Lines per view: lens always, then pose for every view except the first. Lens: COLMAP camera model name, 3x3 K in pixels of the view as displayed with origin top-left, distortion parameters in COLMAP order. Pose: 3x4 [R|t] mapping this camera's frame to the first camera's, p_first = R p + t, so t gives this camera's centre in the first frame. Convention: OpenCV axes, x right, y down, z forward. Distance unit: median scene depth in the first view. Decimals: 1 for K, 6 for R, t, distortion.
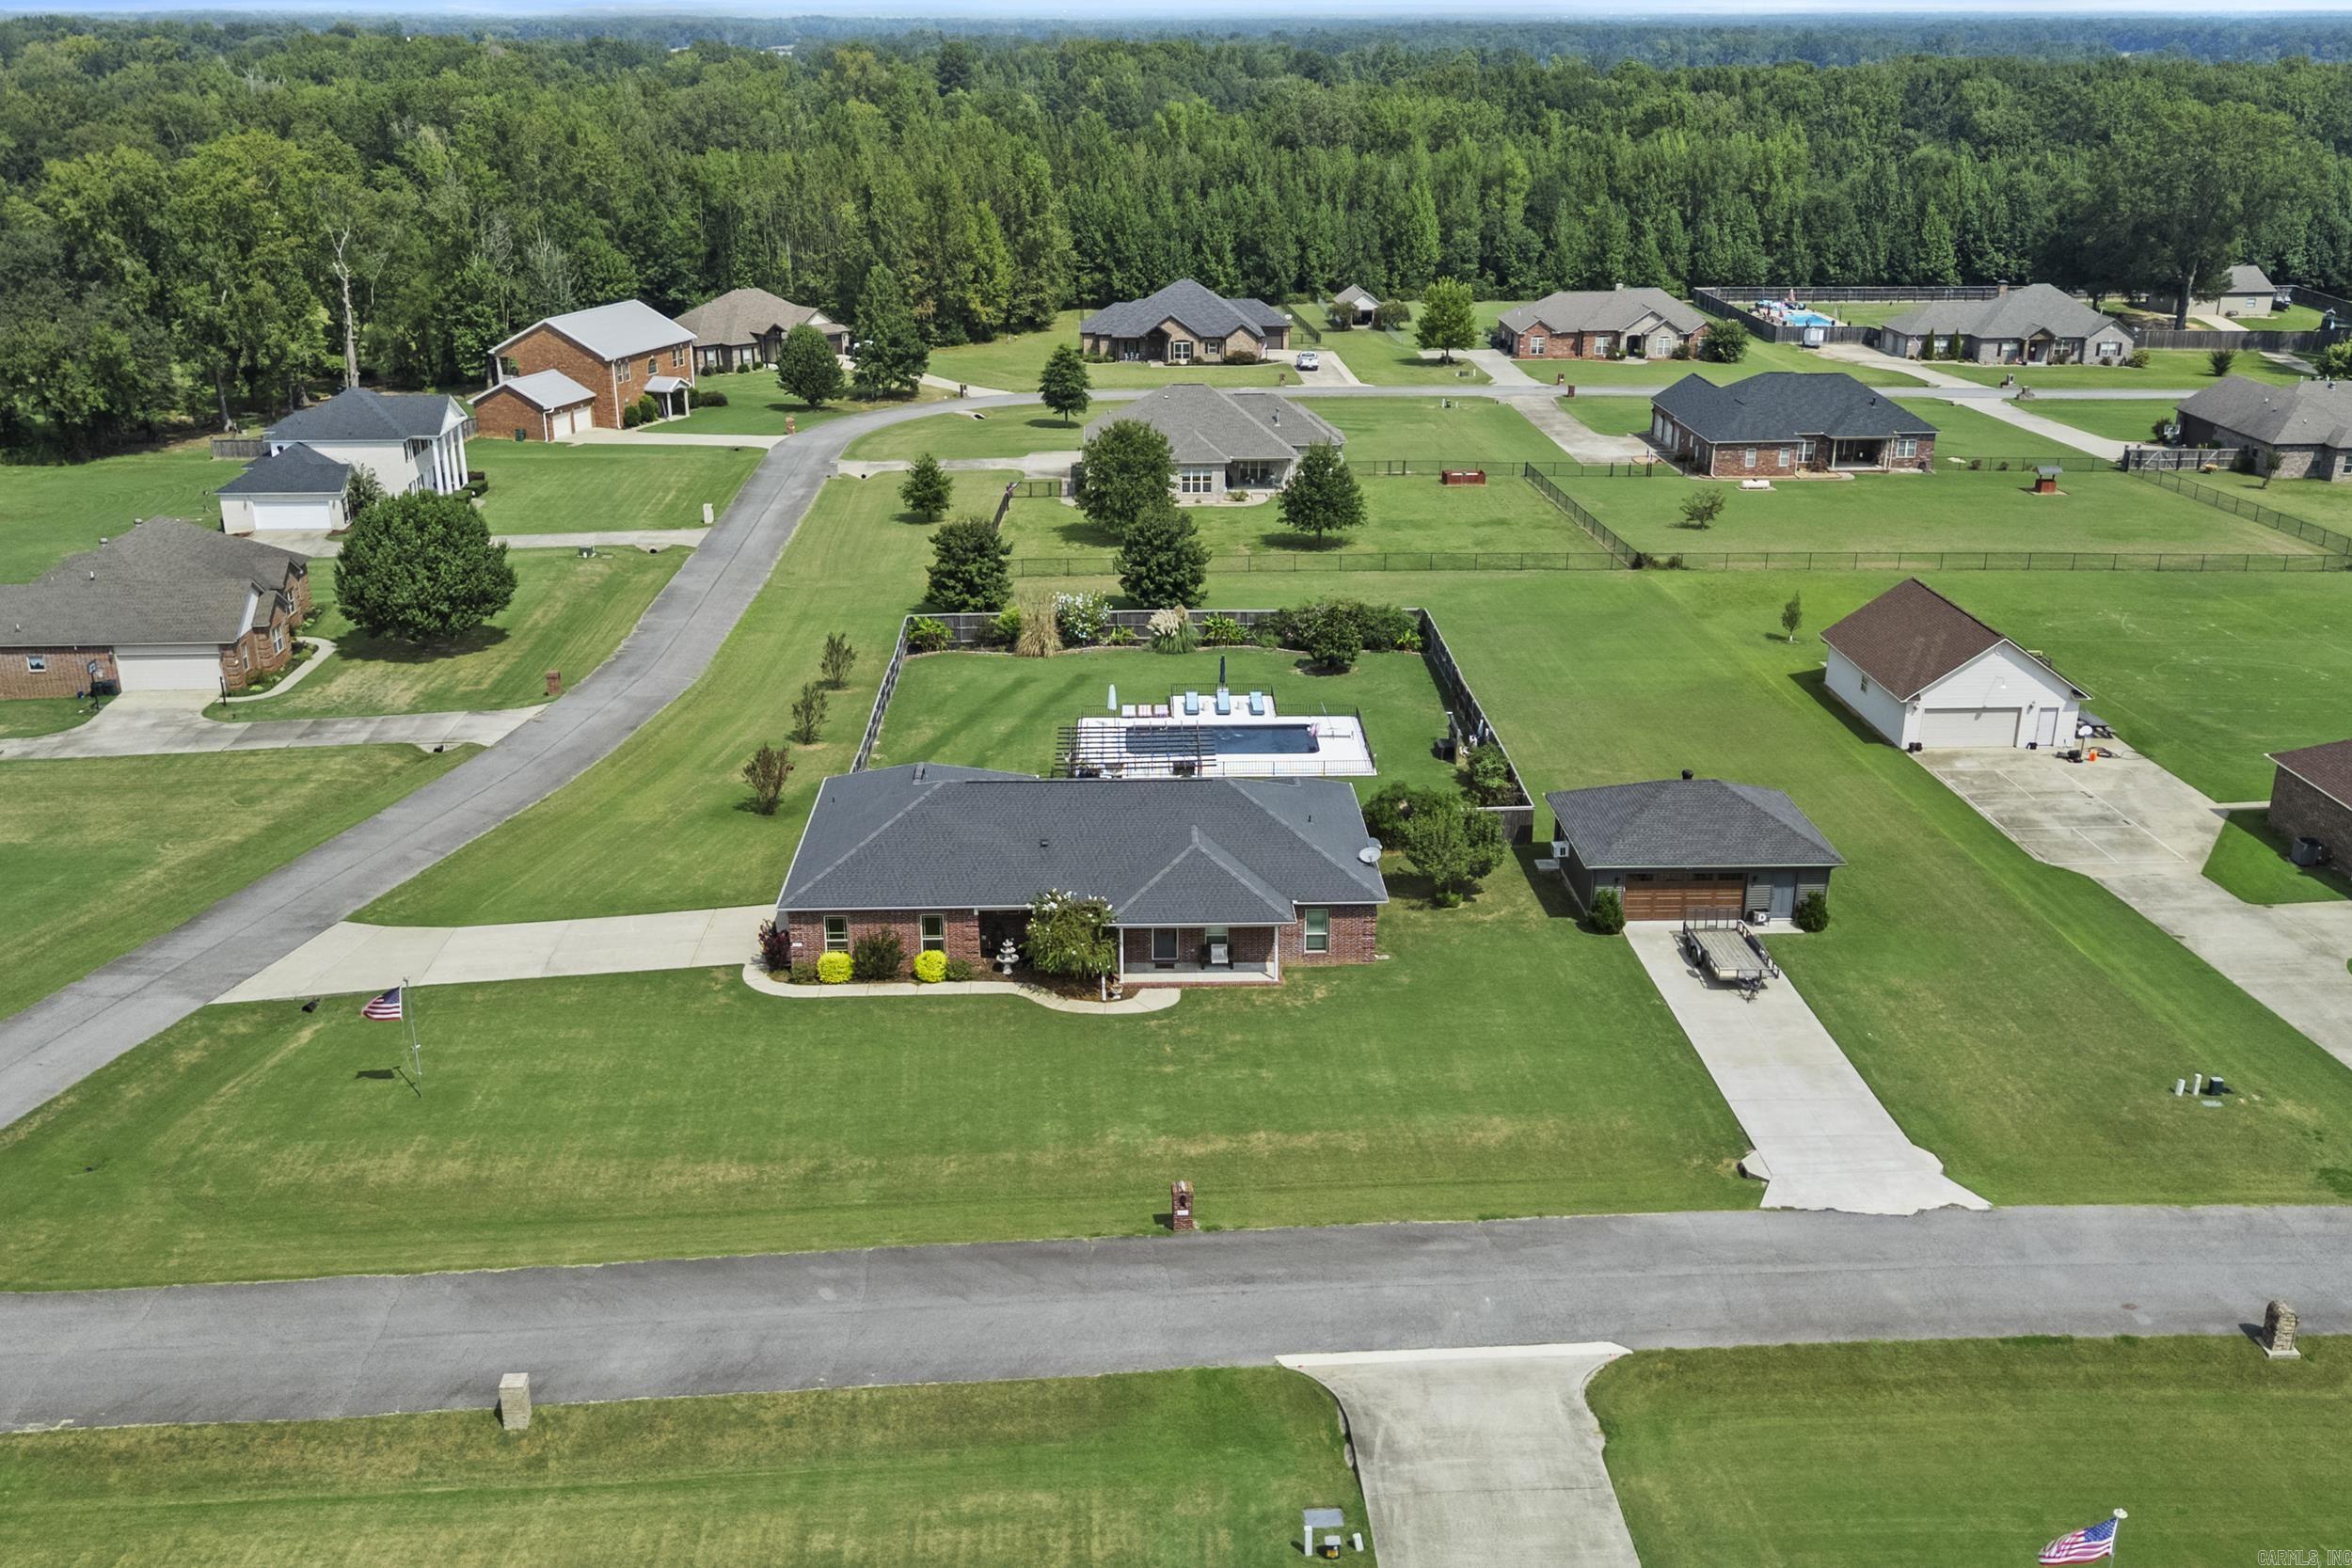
lens RADIAL K [[2065.3, 0, 1194.7], [0, 2065.3, 786.7], [0, 0, 1]] dist [0.080955, -0.112662]
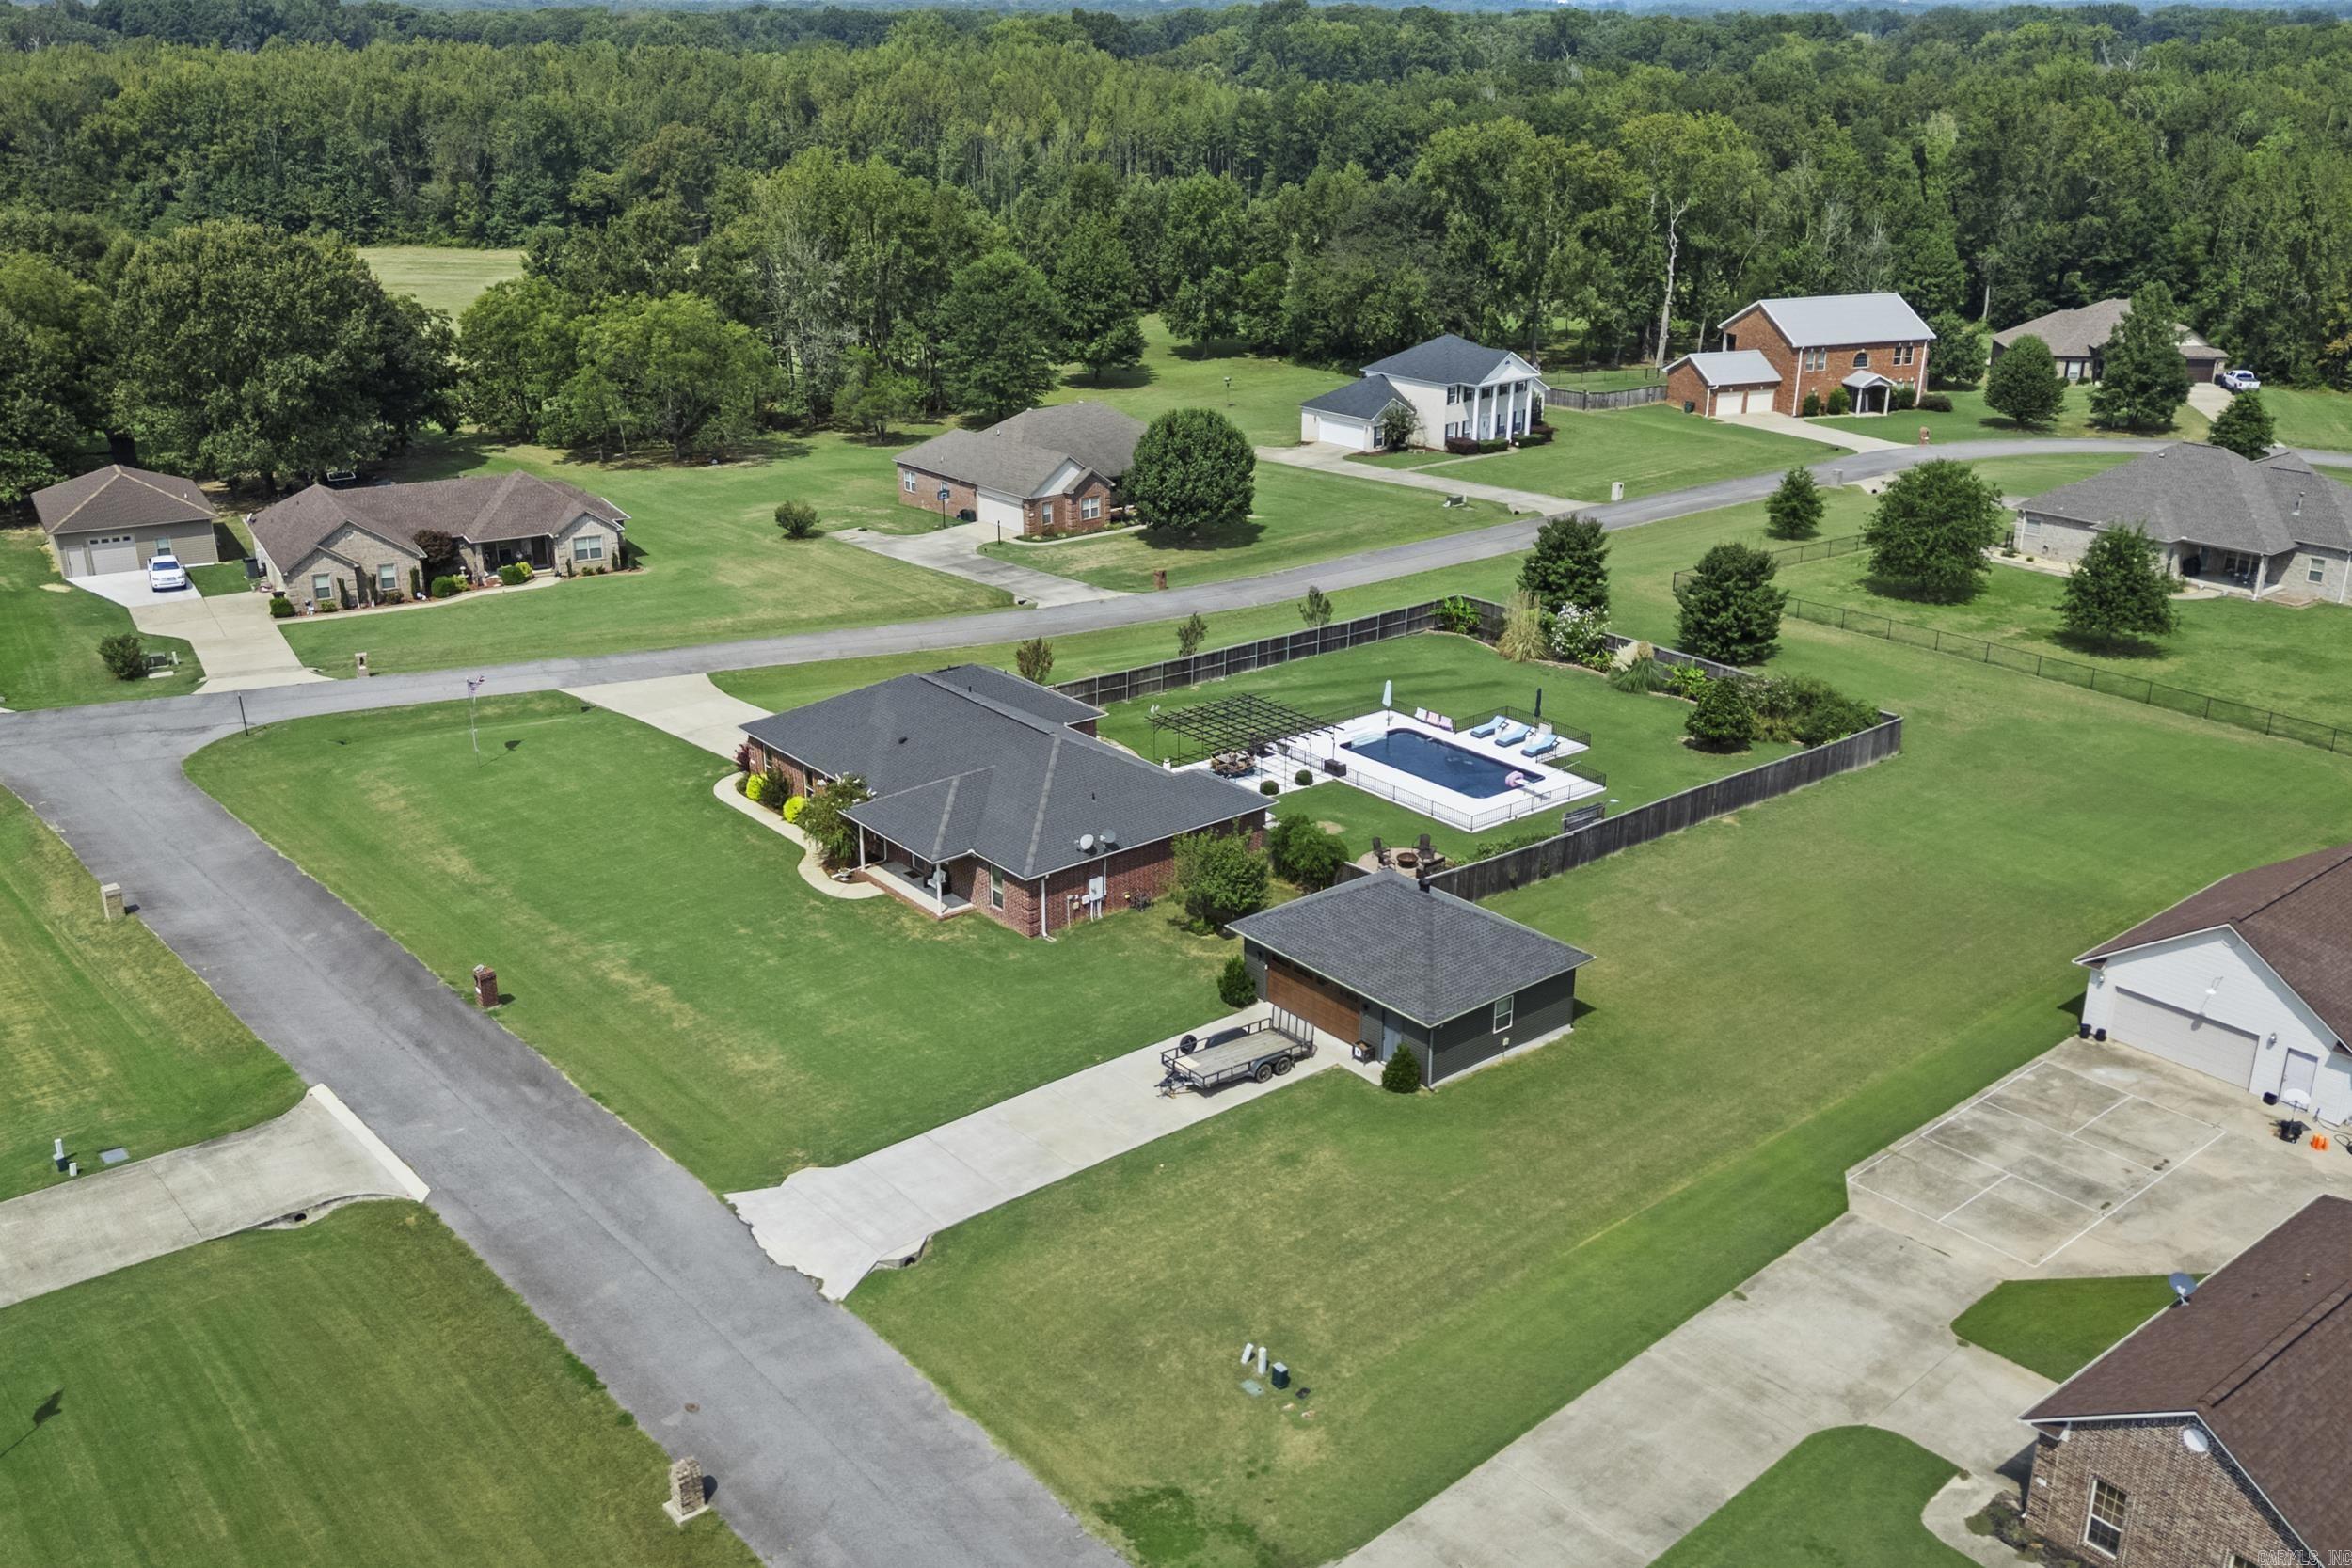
lens RADIAL K [[2065.3, 0, 1194.7], [0, 2065.3, 786.7], [0, 0, 1]] dist [0.080955, -0.112662]
pose [[0.611735, 0.280506, -0.739660, 0.565705], [-0.276839, 0.951807, 0.132000, -0.092551], [0.741040, 0.124018, 0.659909, 0.251811]]
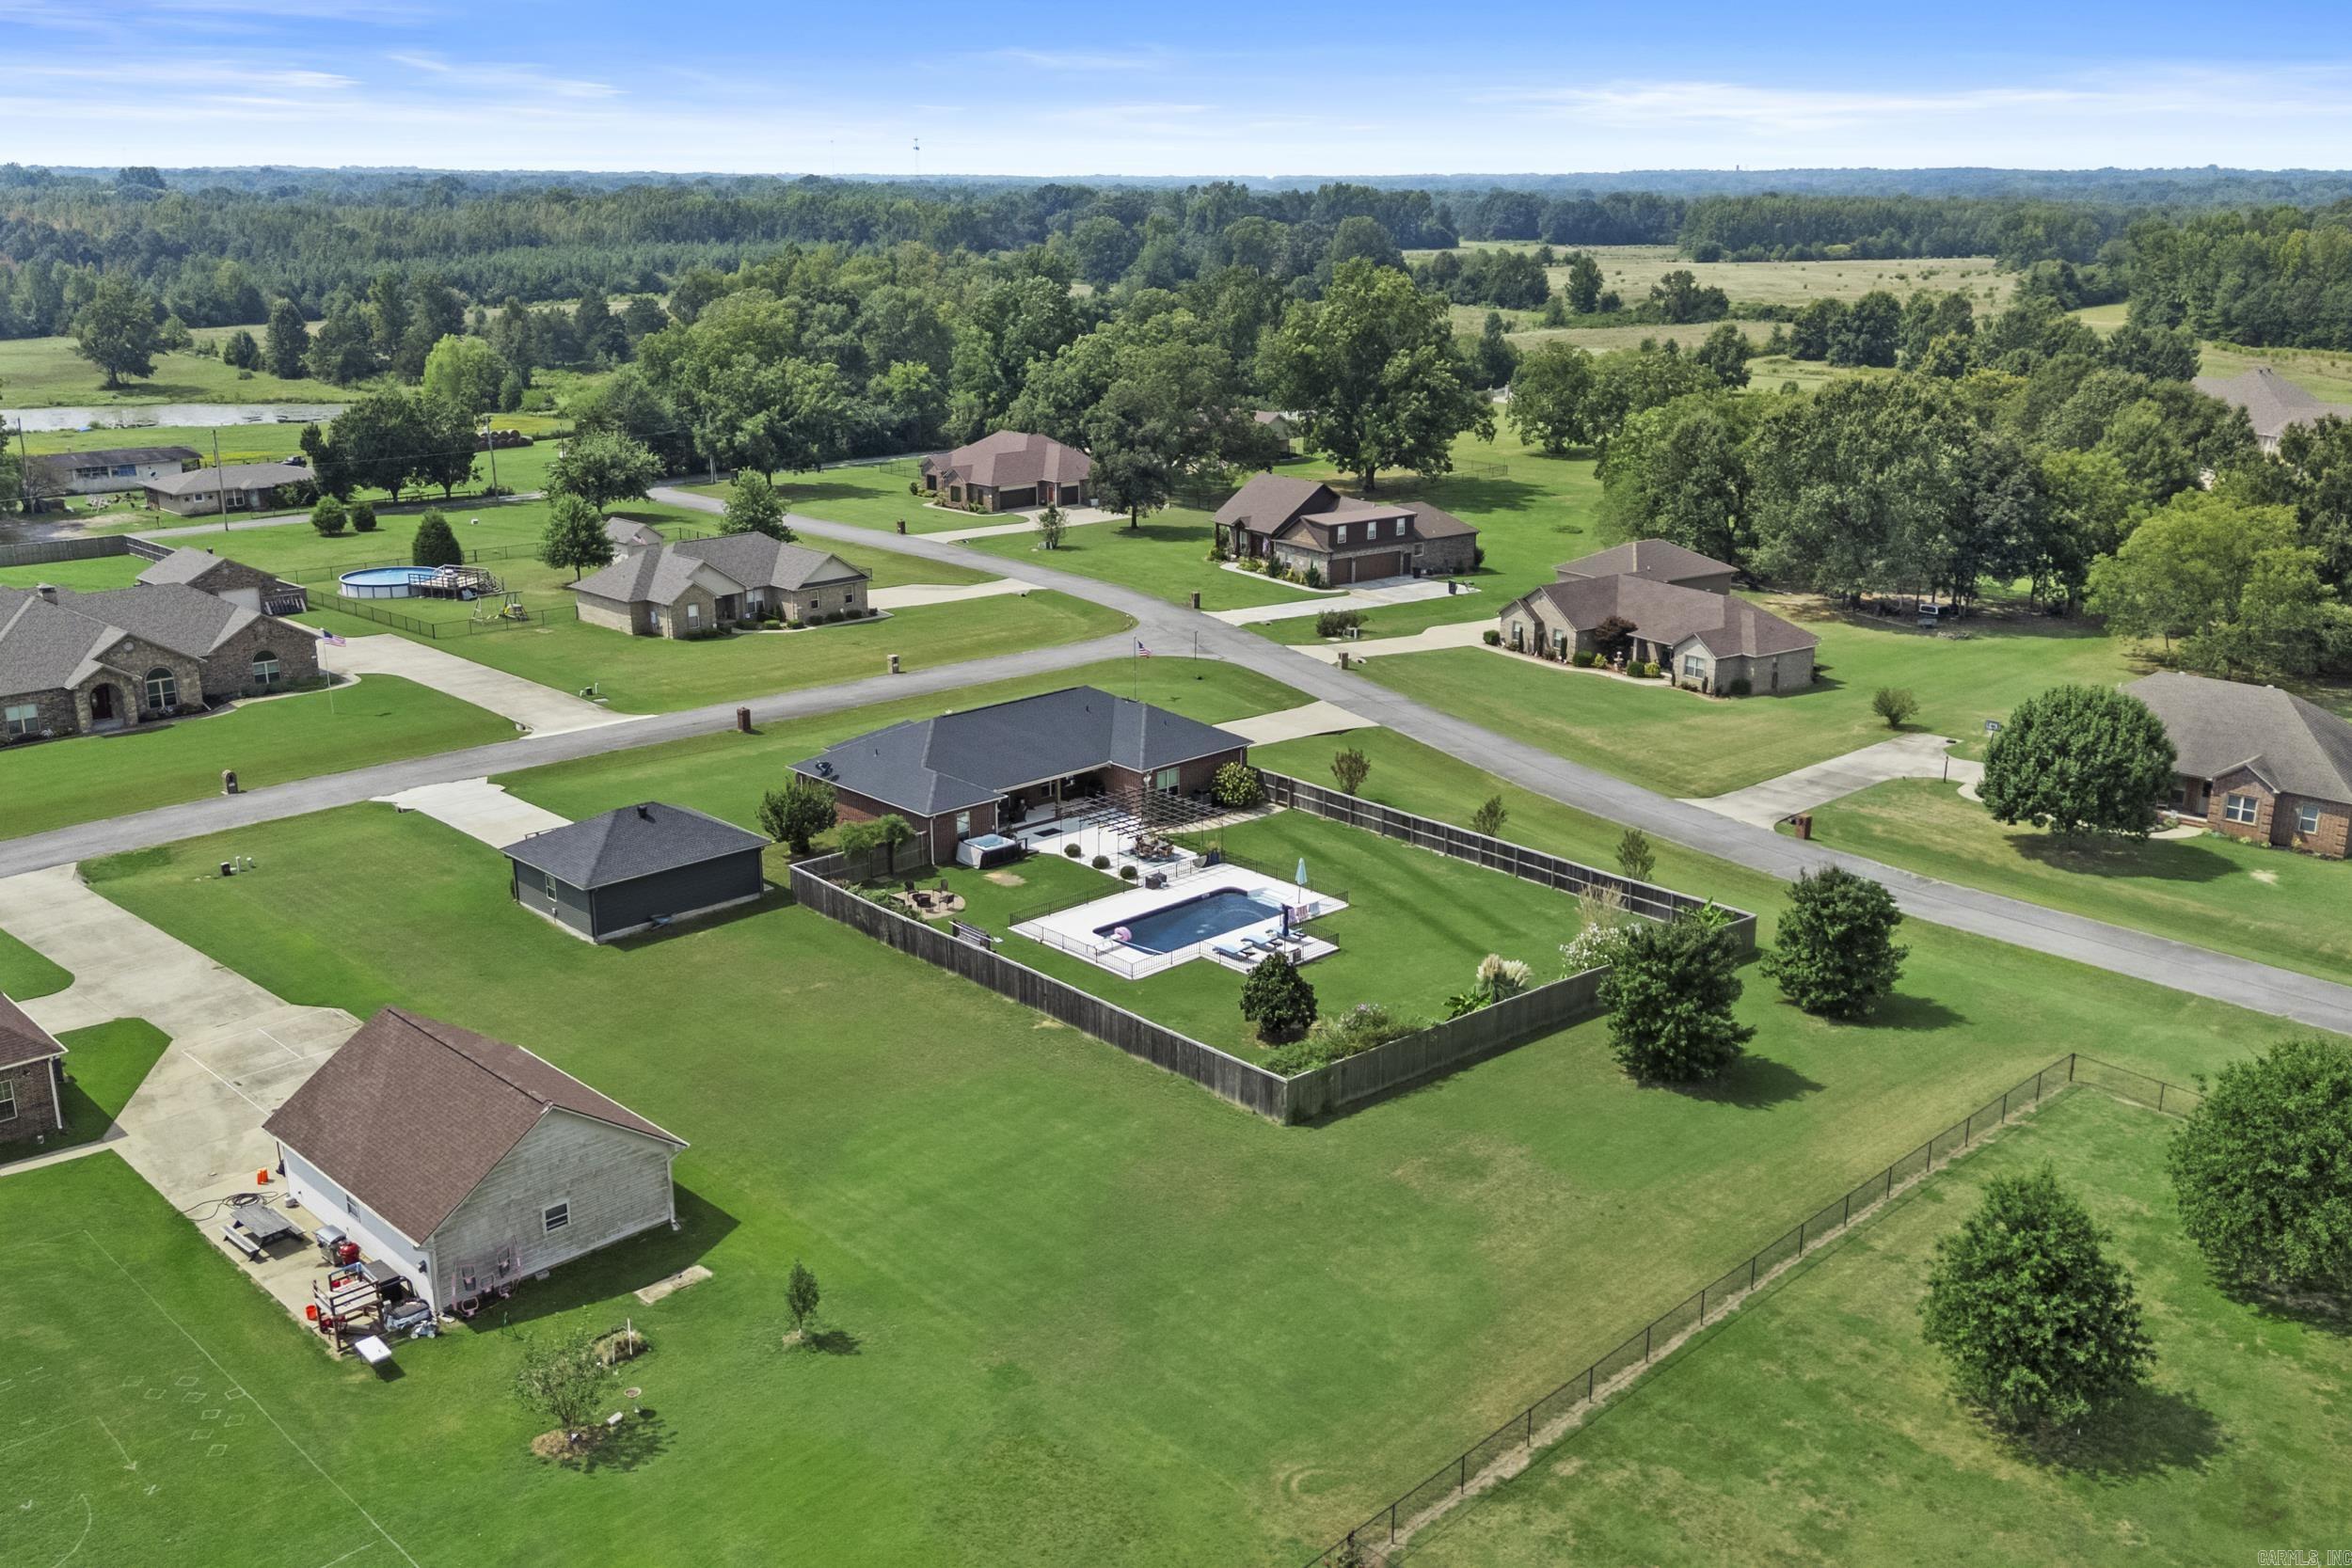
lens RADIAL K [[2004.2, 0, 1161.1], [0, 2004.2, 785.3], [0, 0, 1]] dist [0.114603, -0.188242]
pose [[-0.748259, 0.187735, -0.636290, 0.526195], [-0.230711, 0.825618, 0.514905, -0.479229], [0.621998, 0.532081, -0.574463, 1.296177]]
